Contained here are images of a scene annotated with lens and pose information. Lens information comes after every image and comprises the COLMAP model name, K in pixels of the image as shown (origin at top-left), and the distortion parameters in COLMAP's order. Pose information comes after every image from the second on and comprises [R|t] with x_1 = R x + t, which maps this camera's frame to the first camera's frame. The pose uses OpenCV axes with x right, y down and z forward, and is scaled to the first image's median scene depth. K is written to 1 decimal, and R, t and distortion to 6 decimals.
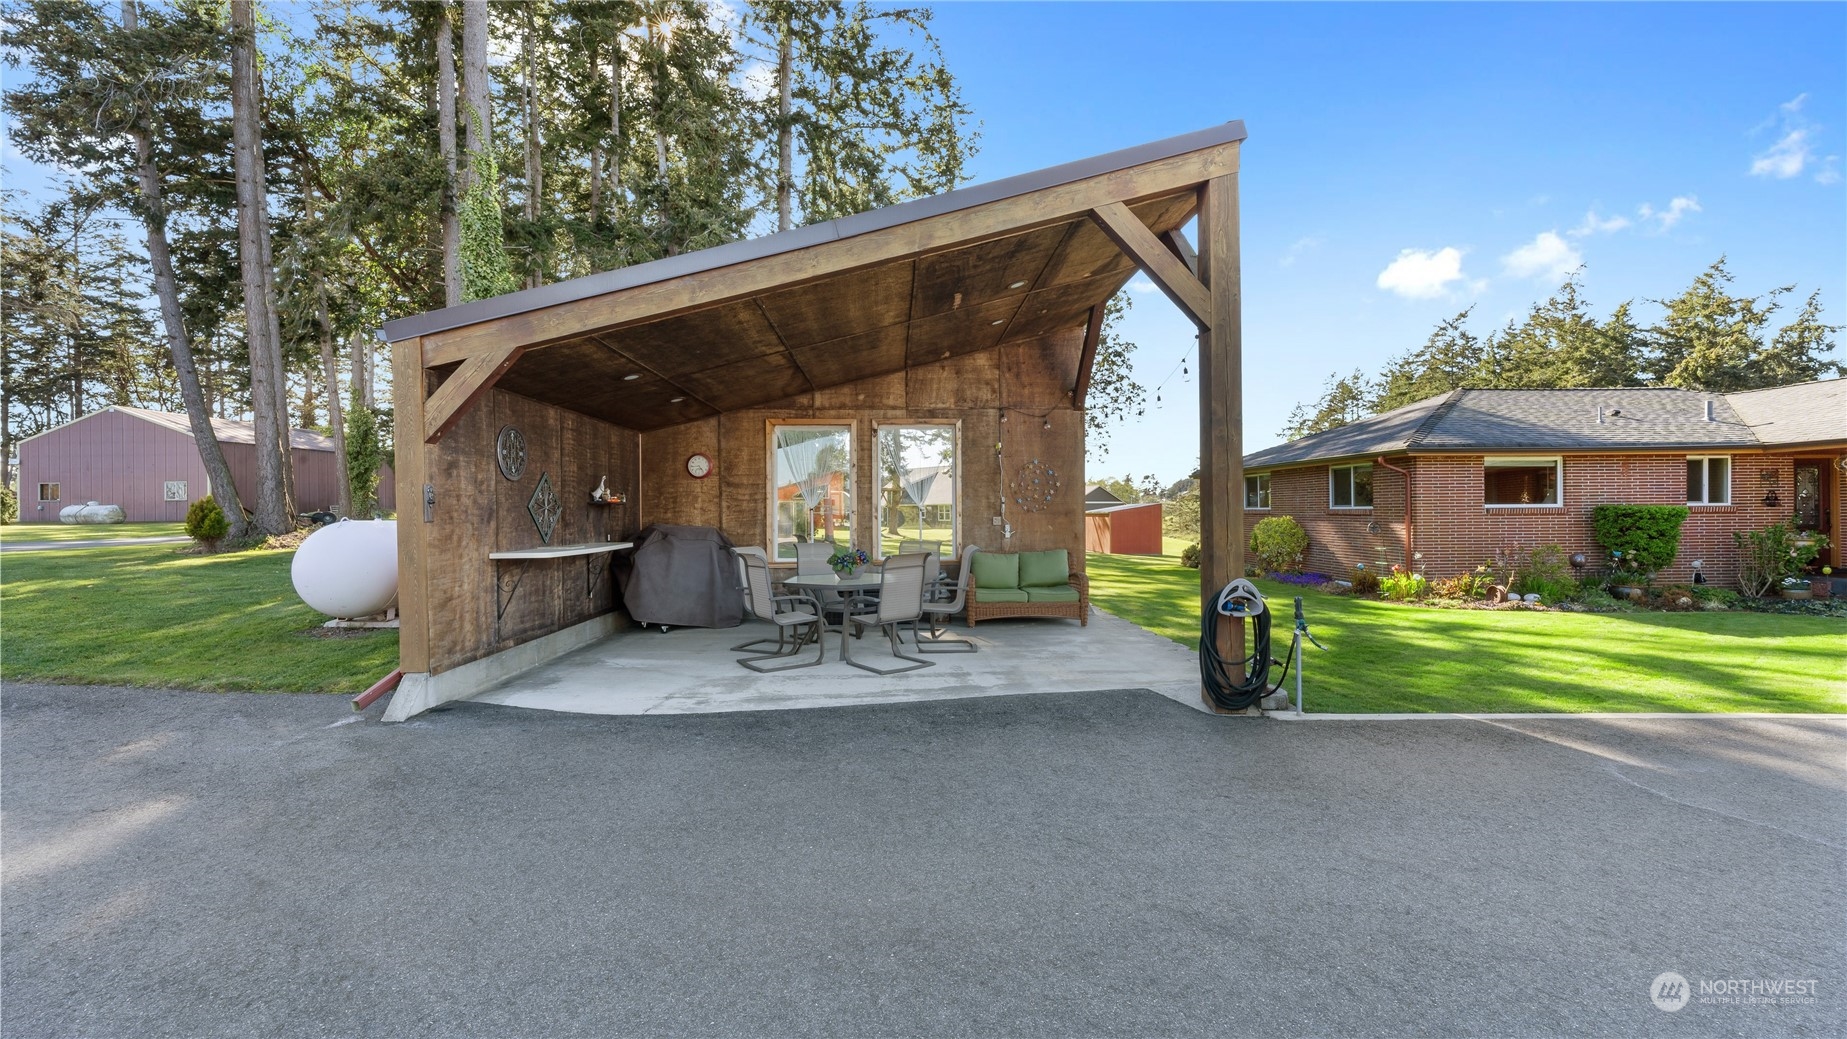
lens RADIAL K [[738.0, 0, 923.5], [0, 738.0, 519.5], [0, 0, 1]] dist [-0.000140, -0.000082]
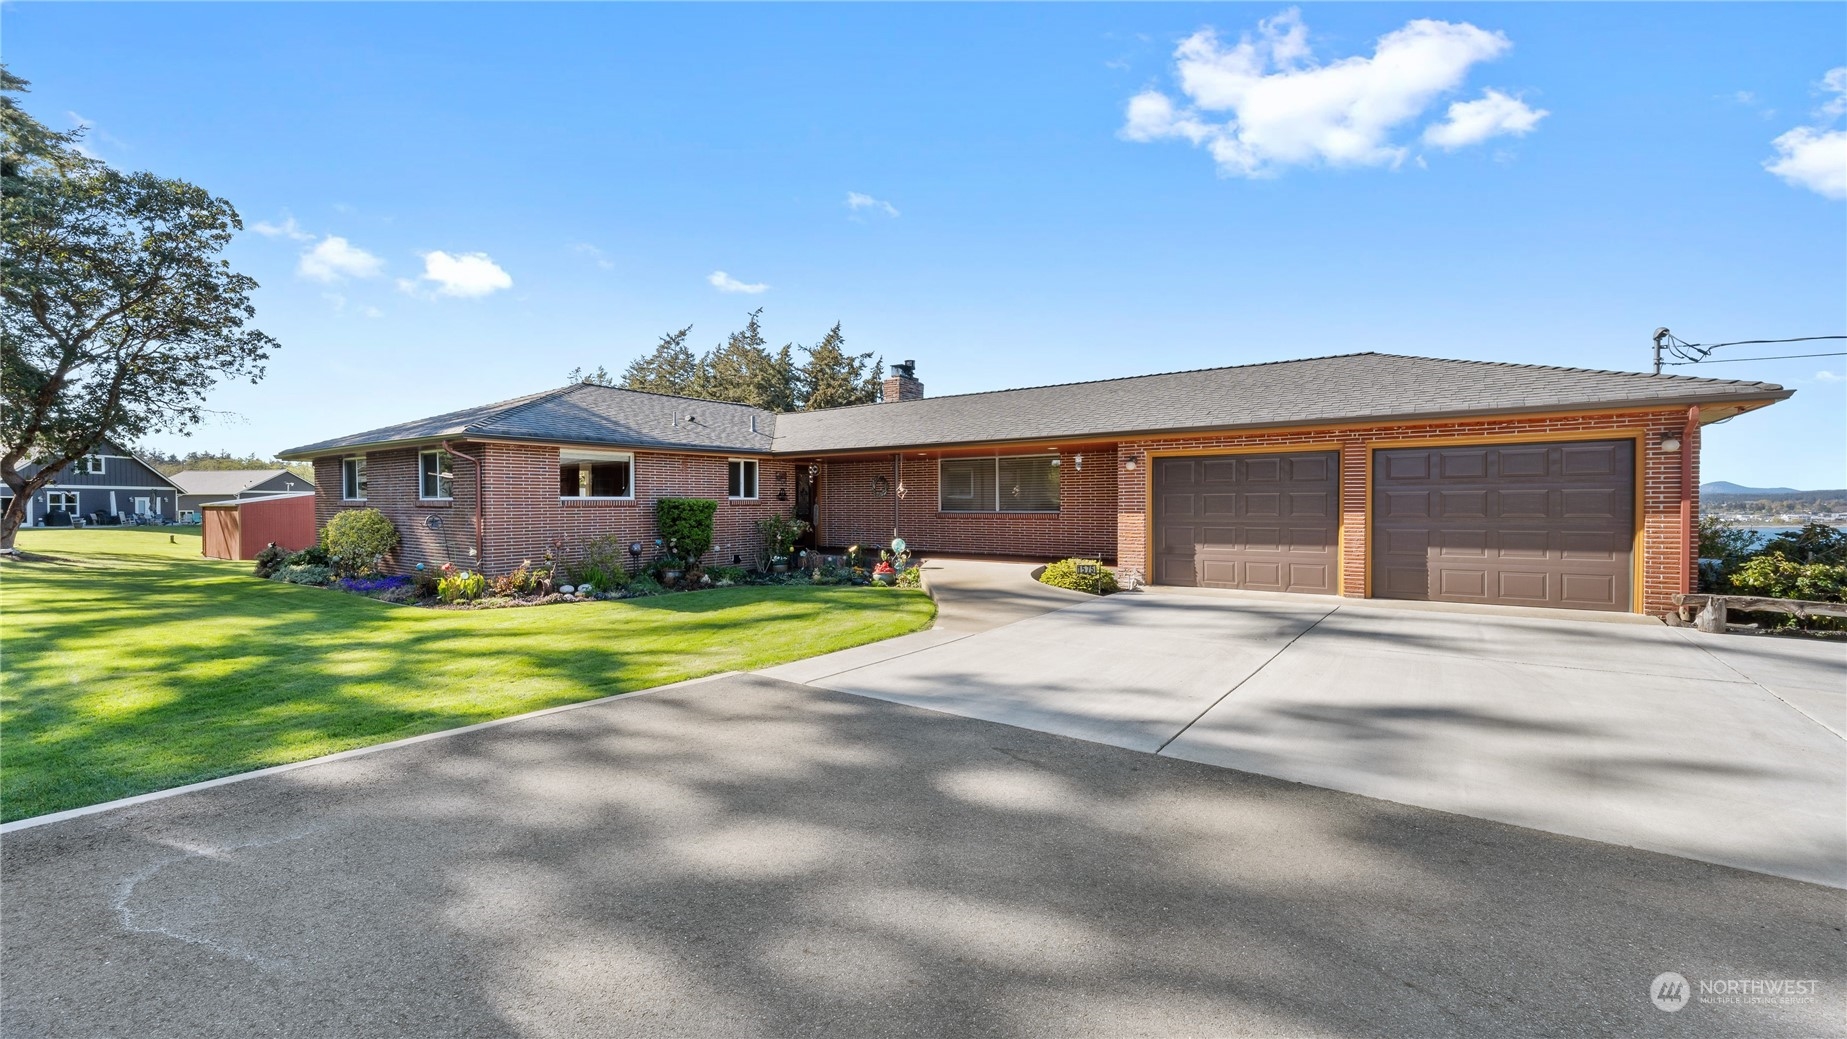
lens RADIAL K [[738.0, 0, 923.5], [0, 738.0, 519.5], [0, 0, 1]] dist [-0.000140, -0.000082]
pose [[0.617146, -0.012262, 0.786753, 0.278638], [0.005393, 0.999921, 0.011354, 0.001816], [-0.786830, -0.002764, 0.617164, 0.003830]]
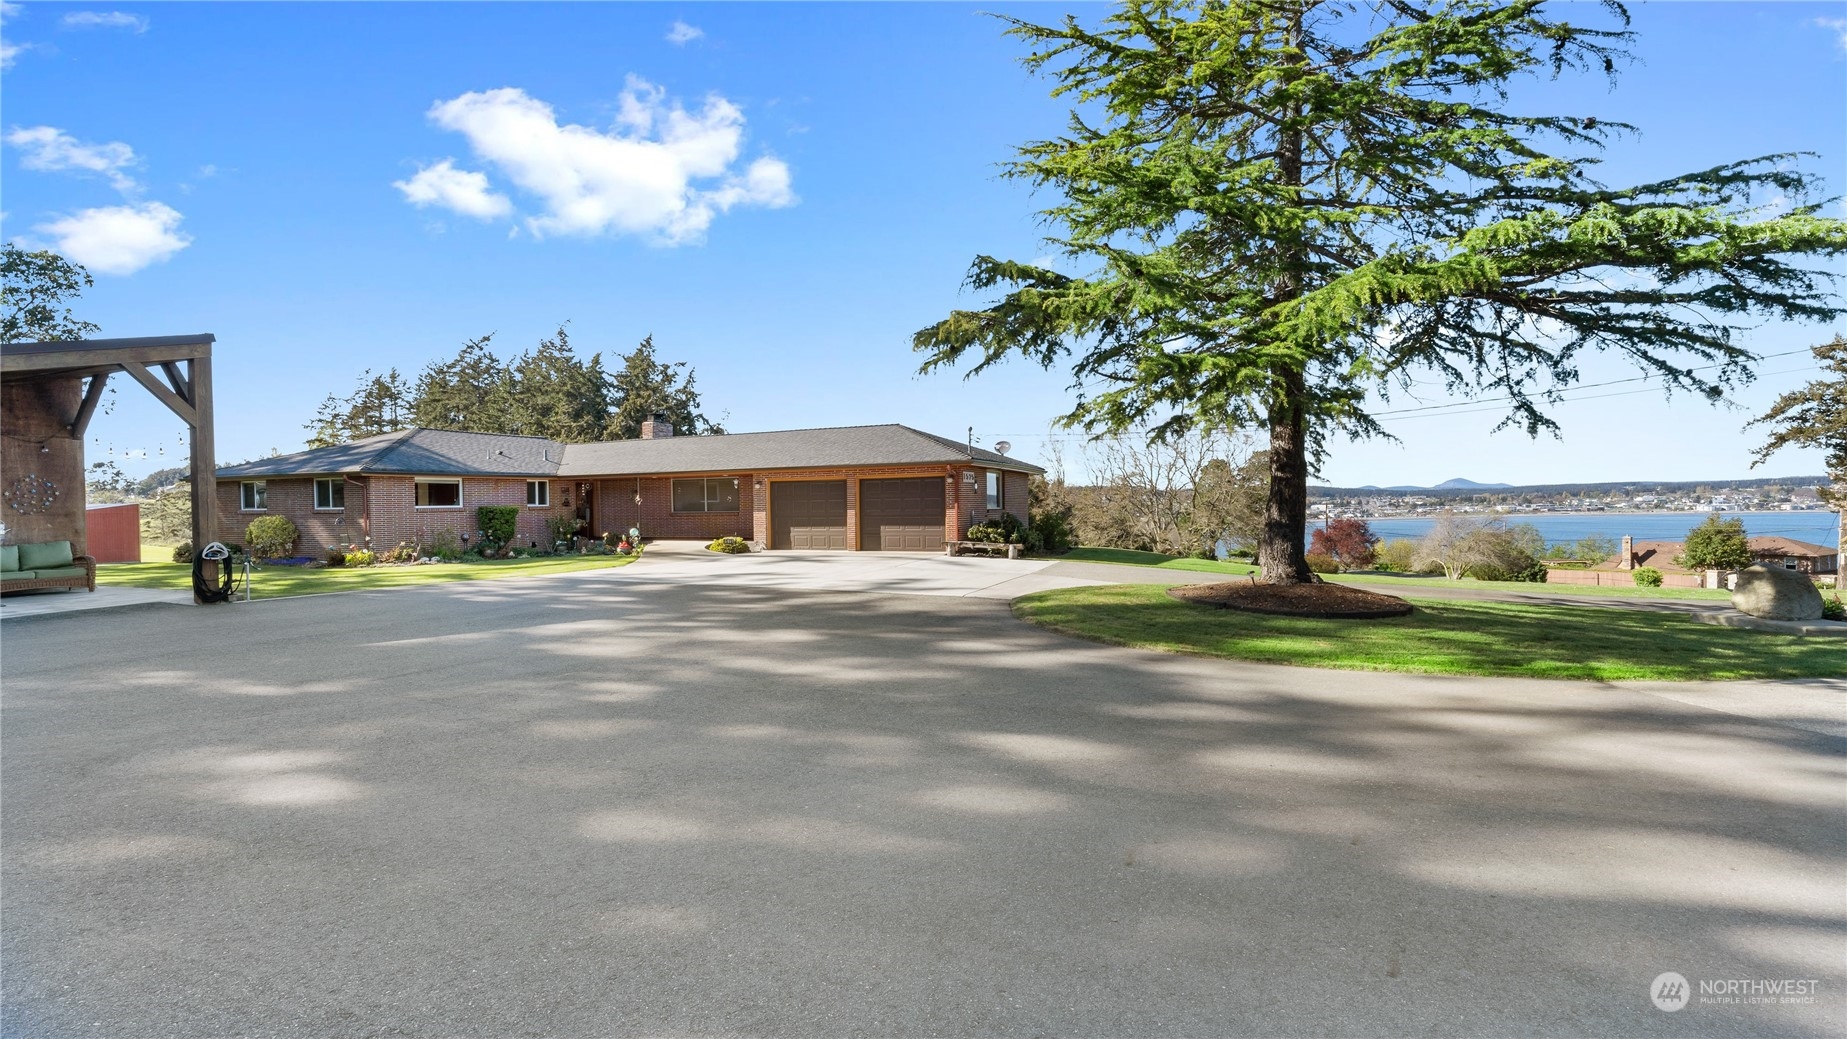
lens RADIAL K [[793.5, 0, 942.8], [0, 793.5, 510.6], [0, 0, 1]] dist [-0.000882, -0.000444]
pose [[0.441117, -0.009217, 0.897402, -0.305694], [0.018432, 0.999829, 0.001208, 0.008912], [-0.897260, 0.016008, 0.441212, -0.828844]]
